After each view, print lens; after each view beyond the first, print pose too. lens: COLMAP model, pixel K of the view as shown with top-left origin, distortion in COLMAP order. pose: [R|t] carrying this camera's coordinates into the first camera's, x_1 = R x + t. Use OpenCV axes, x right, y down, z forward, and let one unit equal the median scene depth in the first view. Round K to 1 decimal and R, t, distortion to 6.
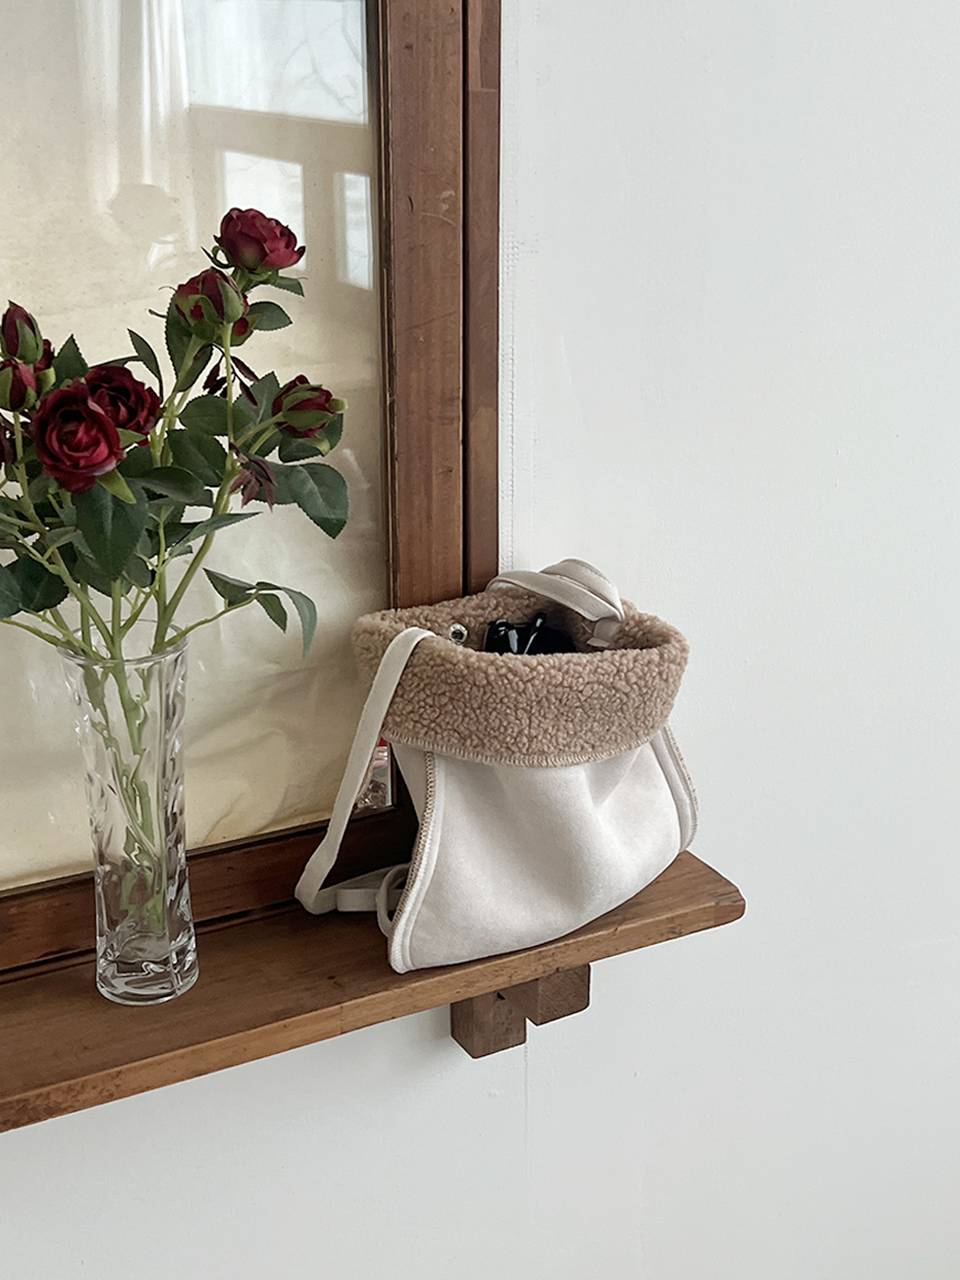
lens RADIAL K [[1571.4, 0, 429.6], [0, 1571.4, 646.8], [0, 0, 1]] dist [0.286675, -1.265494]
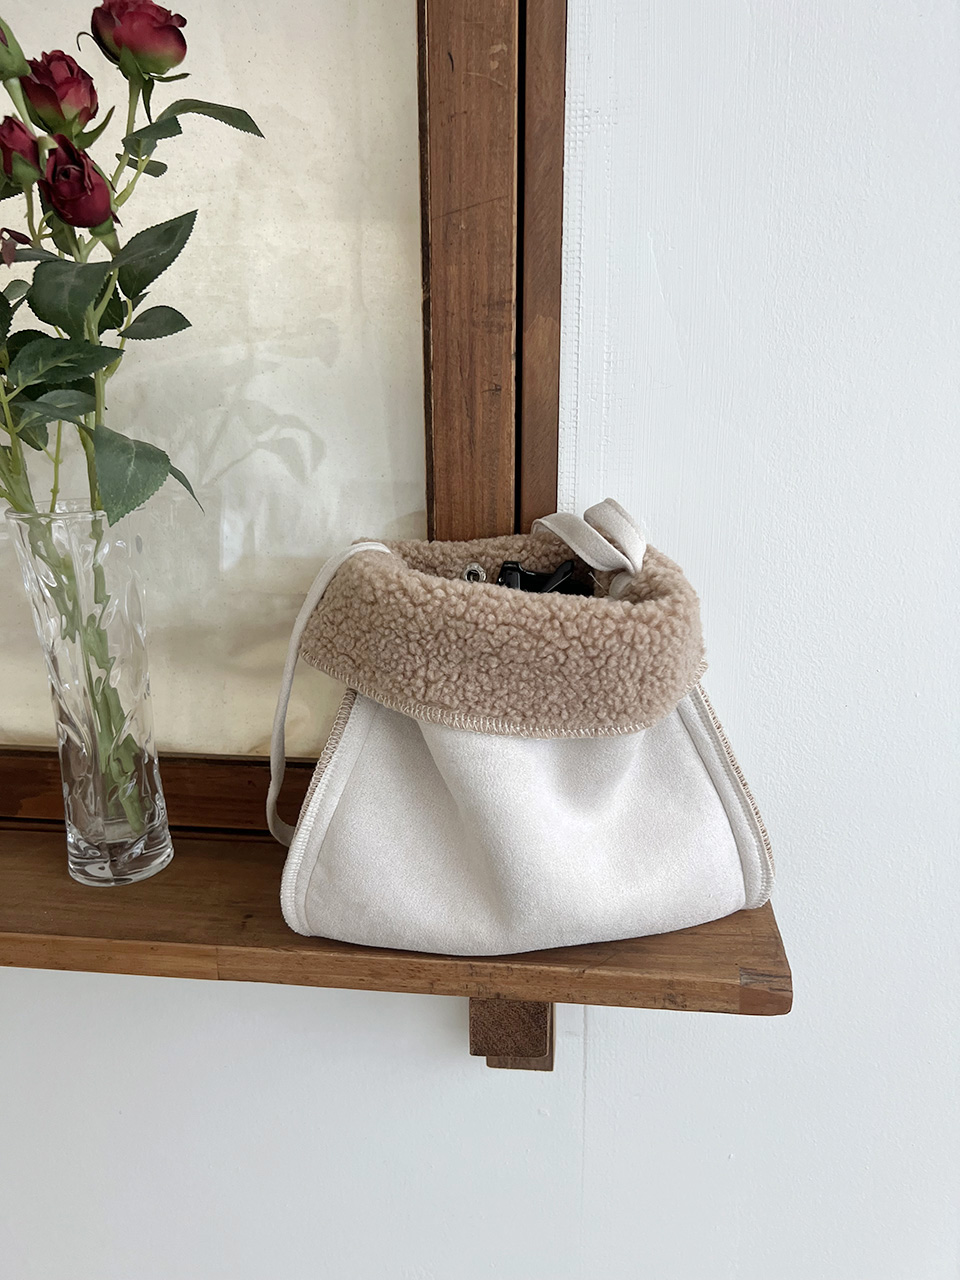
lens RADIAL K [[962.4, 0, 490.2], [0, 962.4, 645.8], [0, 0, 1]] dist [0.073701, -0.120342]
pose [[0.837245, 0.147433, -0.526578, 0.332308], [-0.190647, 0.981248, -0.028390, 0.046763], [0.512518, 0.124160, 0.849653, 0.596450]]
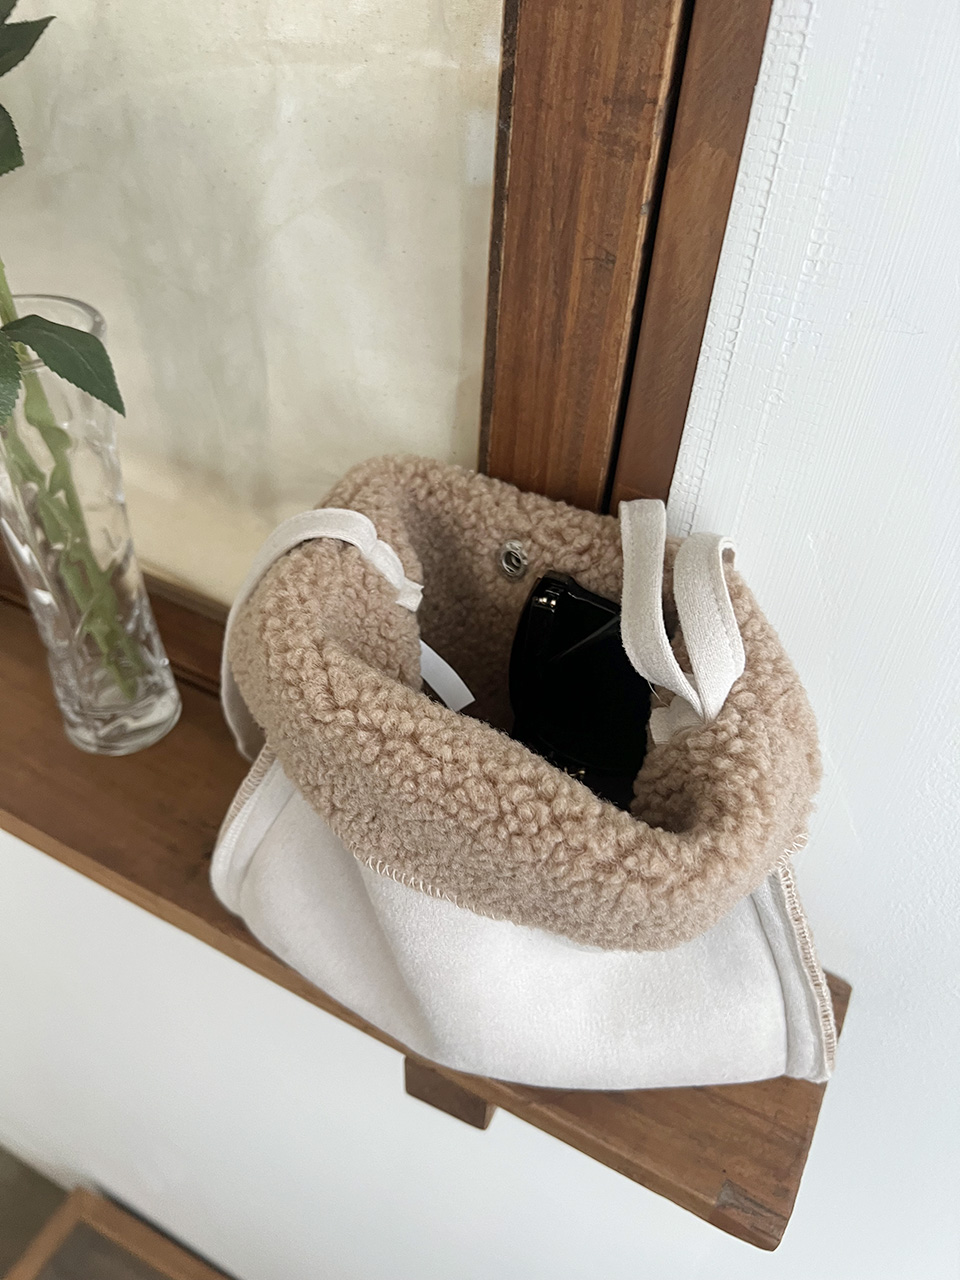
lens RADIAL K [[982.7, 0, 483.2], [0, 982.7, 642.5], [0, 0, 1]] dist [-0.000311, 0.008336]
pose [[0.587459, 0.561156, -0.583092, 0.248552], [-0.328100, 0.823811, 0.462261, -0.151504], [0.739758, -0.080247, 0.668071, 0.807184]]
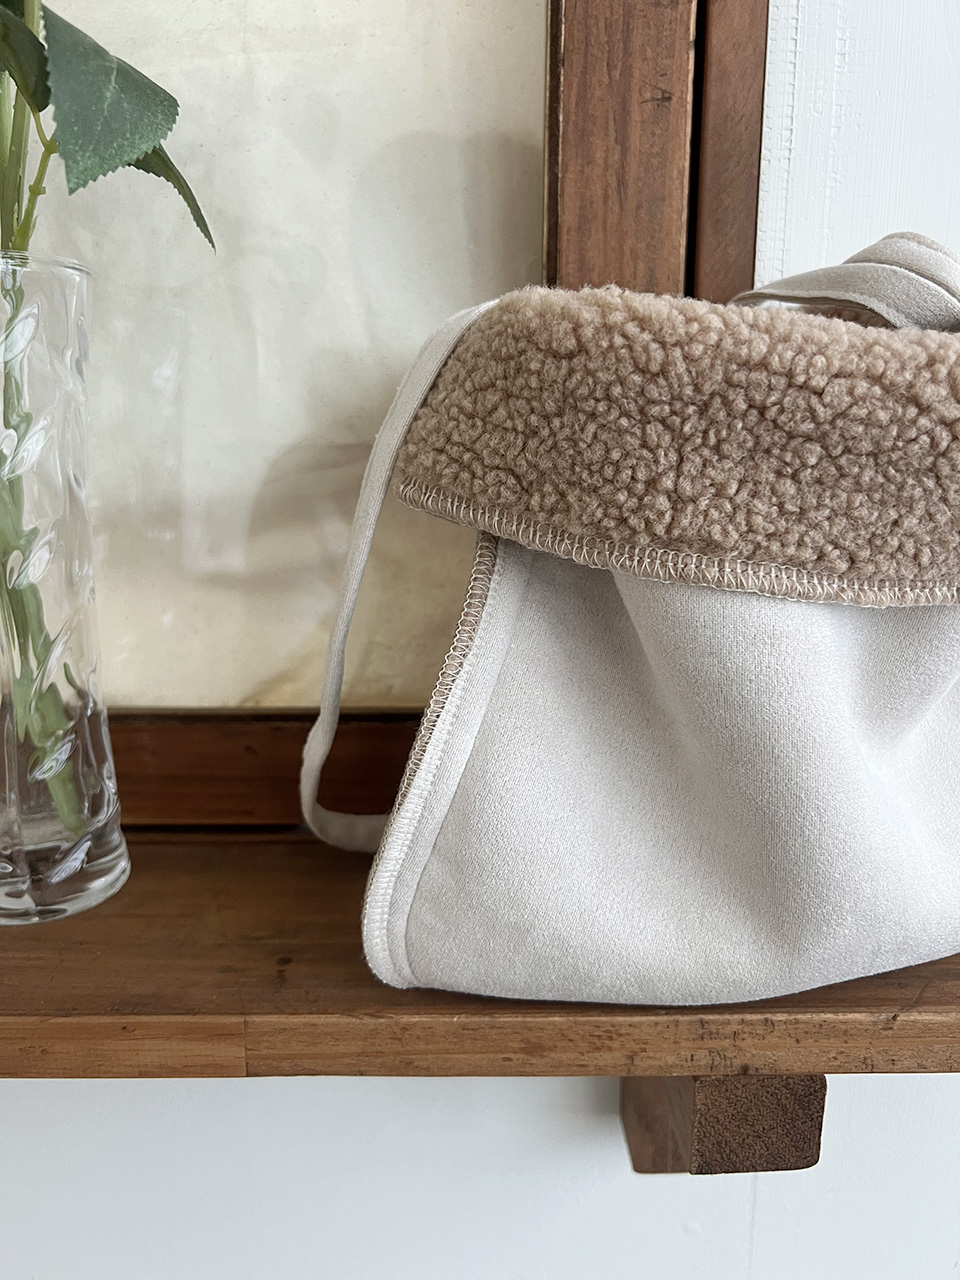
lens RADIAL K [[968.1, 0, 485.0], [0, 968.1, 625.1], [0, 0, 1]] dist [0.032327, -0.072321]
pose [[0.898741, 0.106378, -0.425380, 0.128402], [-0.158415, 0.983373, -0.088779, 0.119071], [0.408863, 0.147176, 0.900650, 0.737547]]
